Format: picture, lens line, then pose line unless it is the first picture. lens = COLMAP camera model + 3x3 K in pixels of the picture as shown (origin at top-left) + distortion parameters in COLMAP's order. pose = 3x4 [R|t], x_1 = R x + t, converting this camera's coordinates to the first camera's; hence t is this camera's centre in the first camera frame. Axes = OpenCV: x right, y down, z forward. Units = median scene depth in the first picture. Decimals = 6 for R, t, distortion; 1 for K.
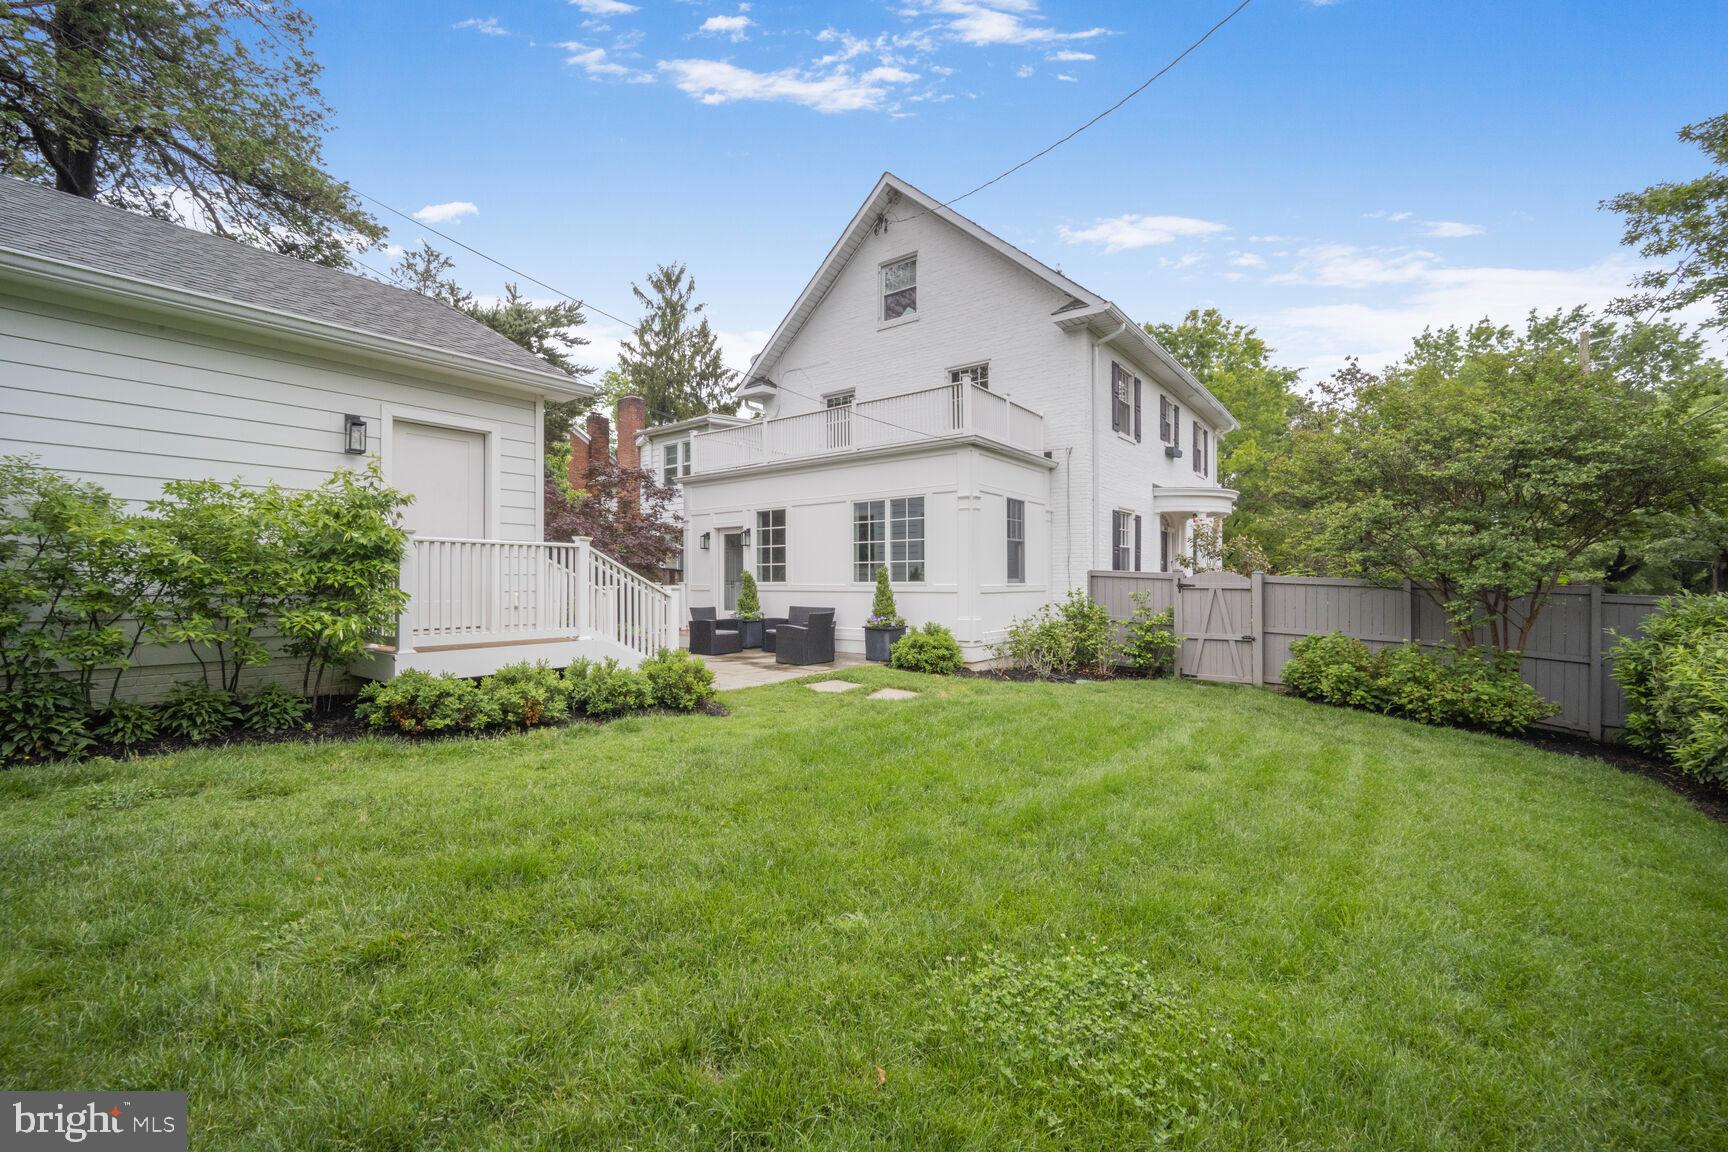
lens RADIAL K [[701.3, 0, 862.7], [0, 701.3, 575.1], [0, 0, 1]] dist [-0.025269, -0.000411]
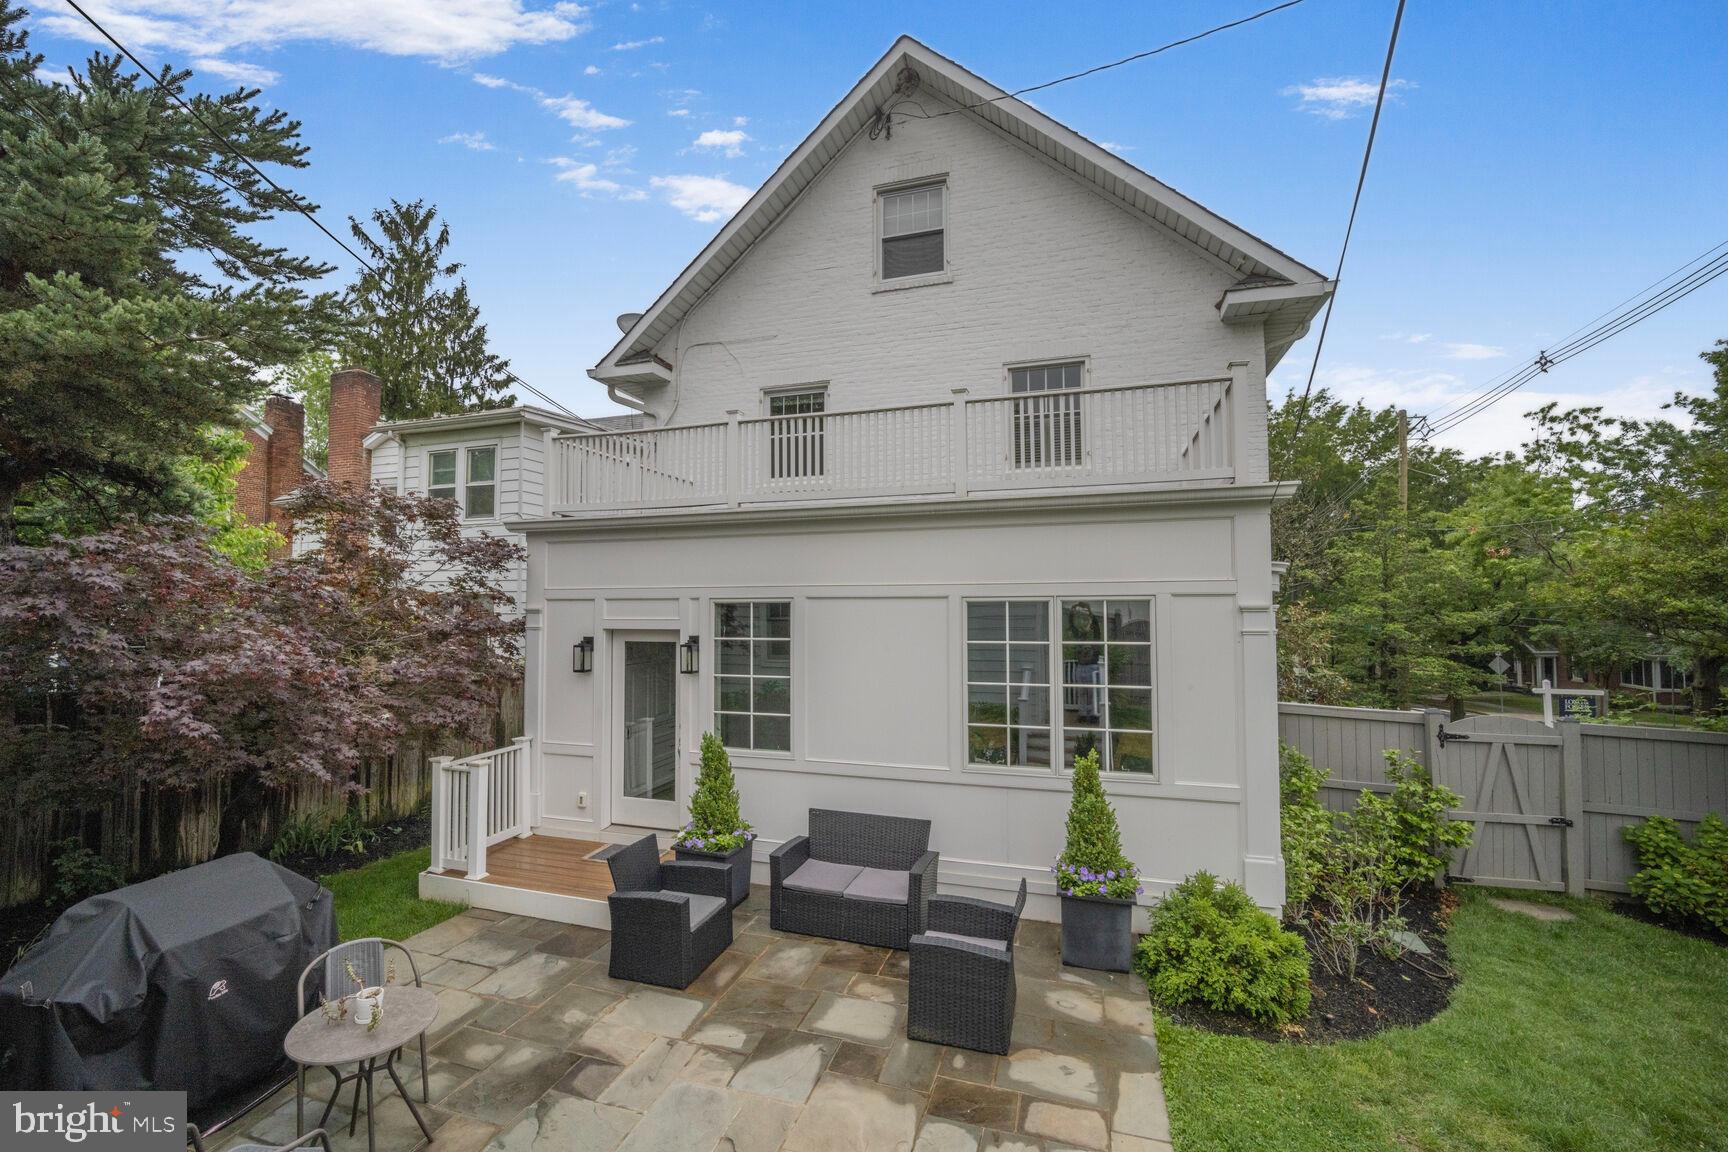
lens RADIAL K [[701.3, 0, 864.9], [0, 701.3, 580.0], [0, 0, 1]] dist [-0.025269, -0.000411]
pose [[0.937646, 0.013558, 0.347327, -0.167709], [-0.002543, 0.999480, -0.032150, -0.068522], [-0.347582, 0.029262, 0.937193, 0.378641]]
